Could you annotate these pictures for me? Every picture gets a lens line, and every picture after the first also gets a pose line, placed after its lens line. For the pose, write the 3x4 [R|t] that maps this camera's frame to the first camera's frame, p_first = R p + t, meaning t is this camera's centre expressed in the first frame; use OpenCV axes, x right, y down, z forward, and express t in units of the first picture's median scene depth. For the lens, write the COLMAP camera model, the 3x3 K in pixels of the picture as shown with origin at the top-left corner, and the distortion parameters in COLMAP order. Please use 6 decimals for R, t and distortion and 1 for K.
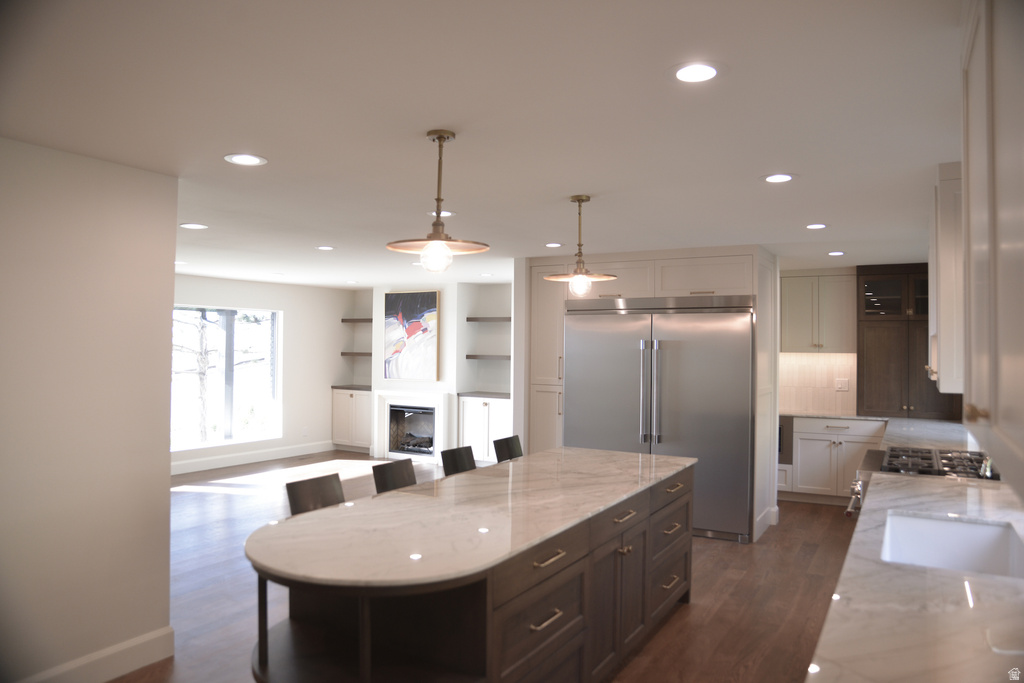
lens RADIAL K [[706.2, 0, 515.1], [0, 706.2, 337.8], [0, 0, 1]] dist [-0.165488, 0.195949]
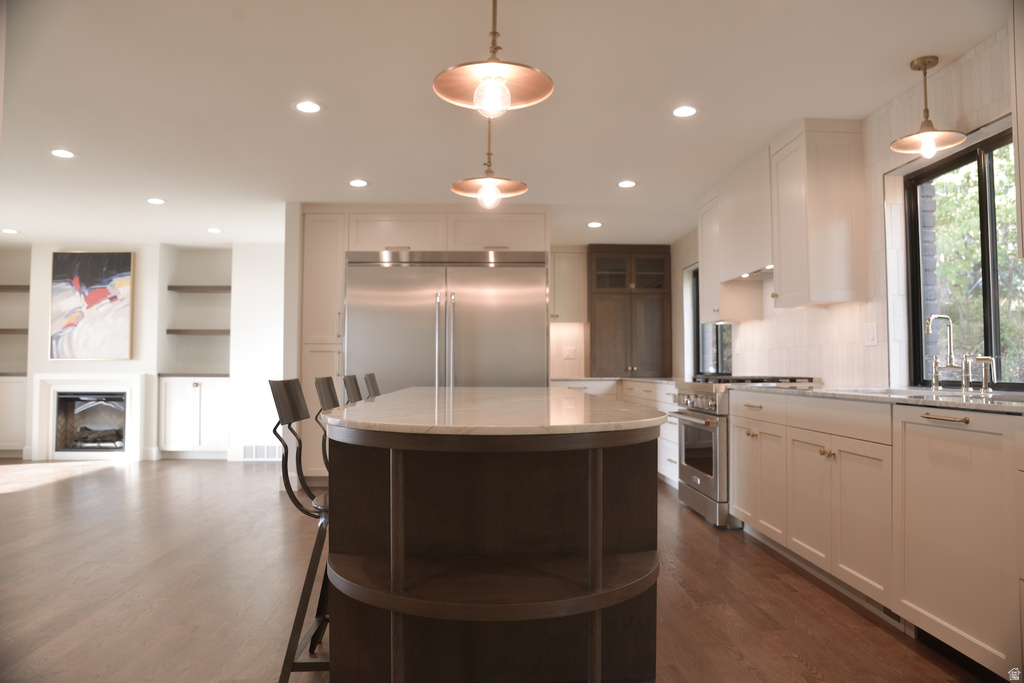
lens RADIAL K [[694.1, 0, 516.6], [0, 694.1, 337.6], [0, 0, 1]] dist [-0.126958, 0.083861]
pose [[0.840791, 0.013407, 0.541194, -0.156125], [0.002332, 0.999594, -0.028386, 0.058908], [-0.541355, 0.025129, 0.840418, 0.086998]]
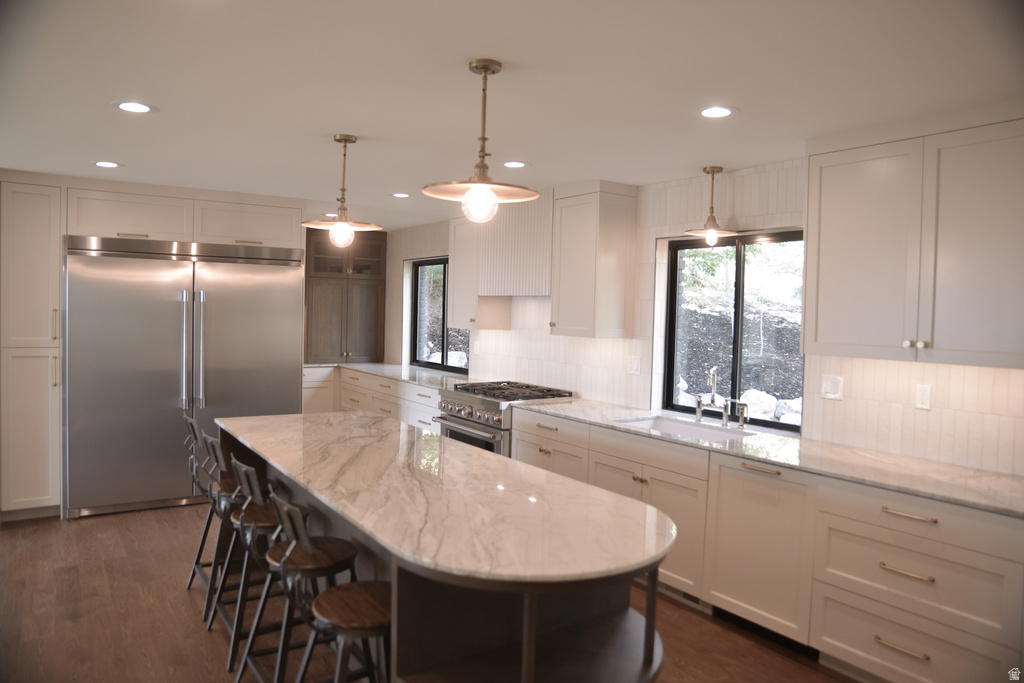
lens RADIAL K [[706.2, 0, 515.1], [0, 706.2, 337.8], [0, 0, 1]] dist [-0.165488, 0.195949]
pose [[0.427820, -0.034749, 0.903196, -0.262658], [-0.032722, 0.998010, 0.053896, 0.001427], [-0.903271, -0.052612, 0.425832, 0.170037]]
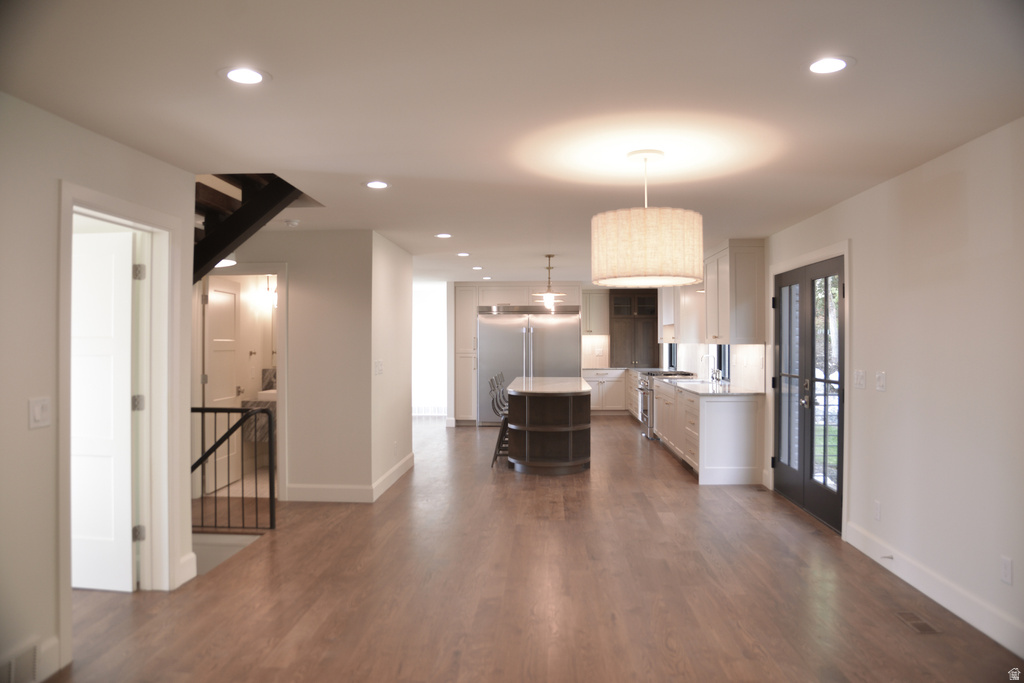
lens RADIAL K [[694.1, 0, 516.6], [0, 694.1, 337.6], [0, 0, 1]] dist [-0.126958, 0.083861]
pose [[0.889079, -0.008500, 0.457675, -0.453132], [0.005665, 0.999955, 0.007567, 0.010162], [-0.457719, -0.004135, 0.889088, -0.436945]]
